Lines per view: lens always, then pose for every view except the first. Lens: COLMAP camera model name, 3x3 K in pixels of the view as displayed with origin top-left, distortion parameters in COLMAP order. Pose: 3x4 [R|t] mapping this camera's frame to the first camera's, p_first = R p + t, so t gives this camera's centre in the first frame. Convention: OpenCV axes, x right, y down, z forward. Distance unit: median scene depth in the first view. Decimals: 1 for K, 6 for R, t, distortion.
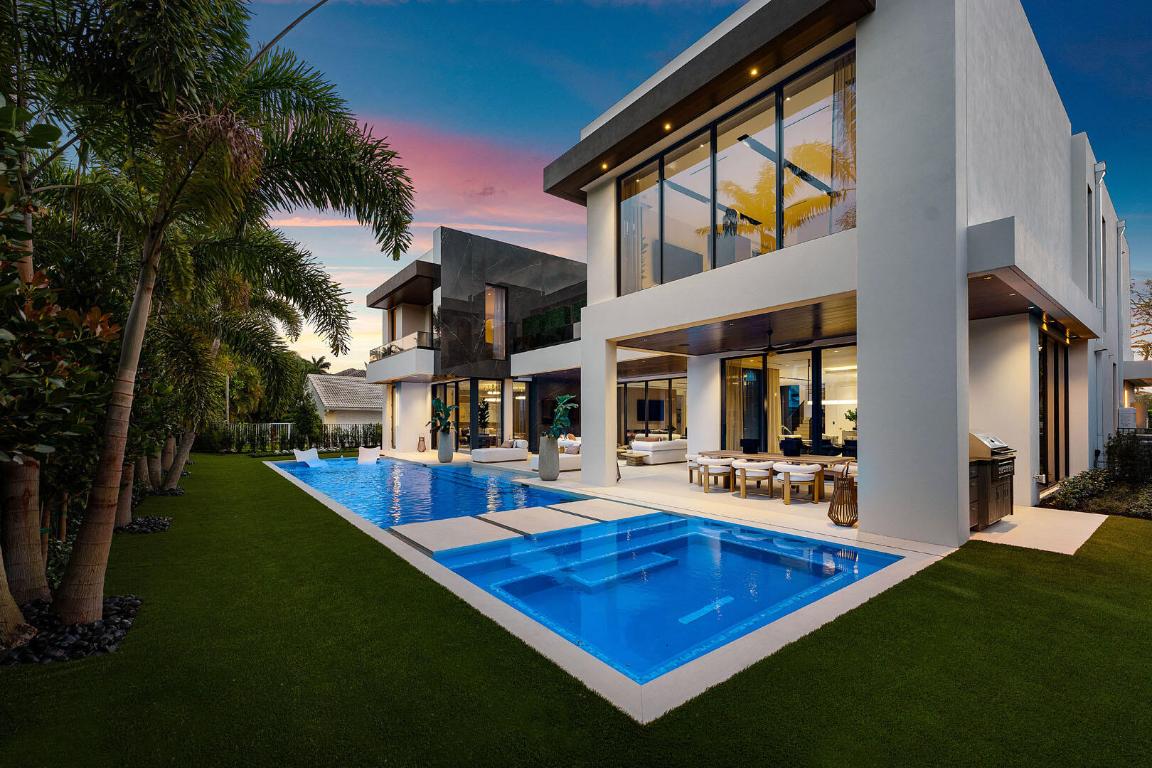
lens RADIAL K [[475.2, 0, 575.8], [0, 475.2, 416.6], [0, 0, 1]] dist [0.002254, 0.000179]
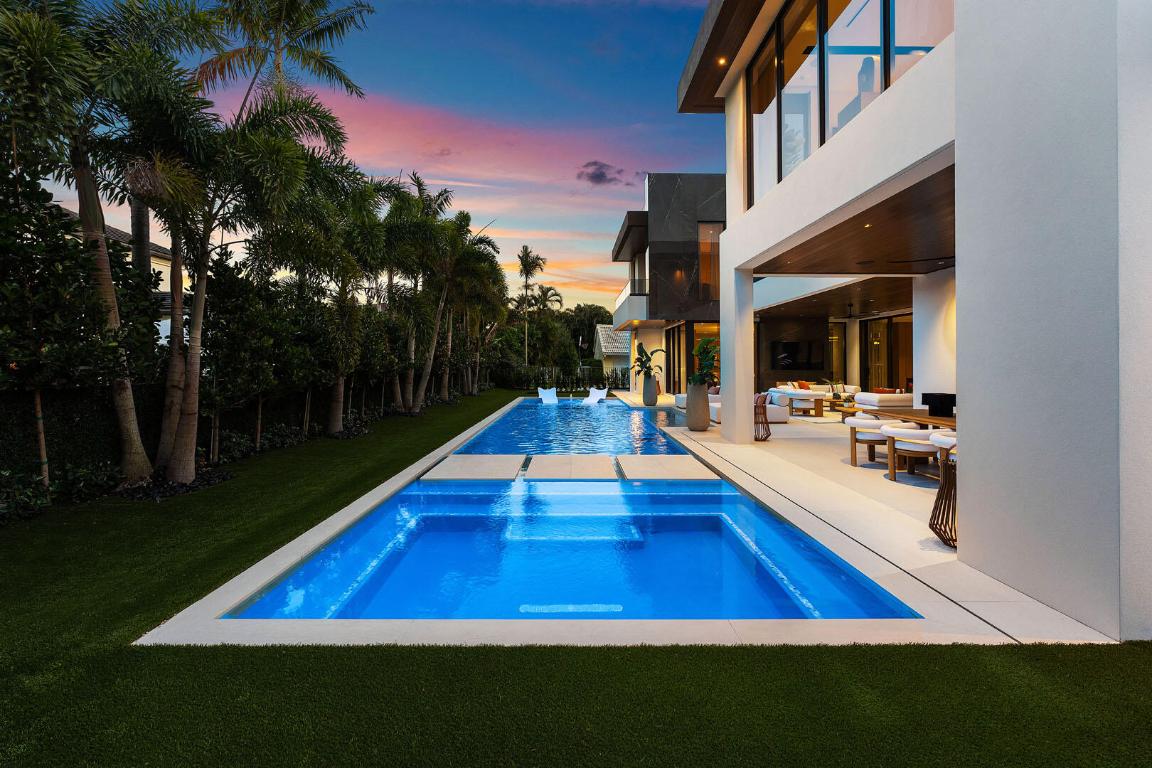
lens RADIAL K [[472.7, 0, 574.5], [0, 472.7, 361.4], [0, 0, 1]] dist [-0.007349, -0.000124]
pose [[0.788592, -0.000961, -0.614916, 0.371189], [0.001307, 0.999999, 0.000113, 0.001583], [0.614915, -0.000893, 0.788593, 0.179446]]
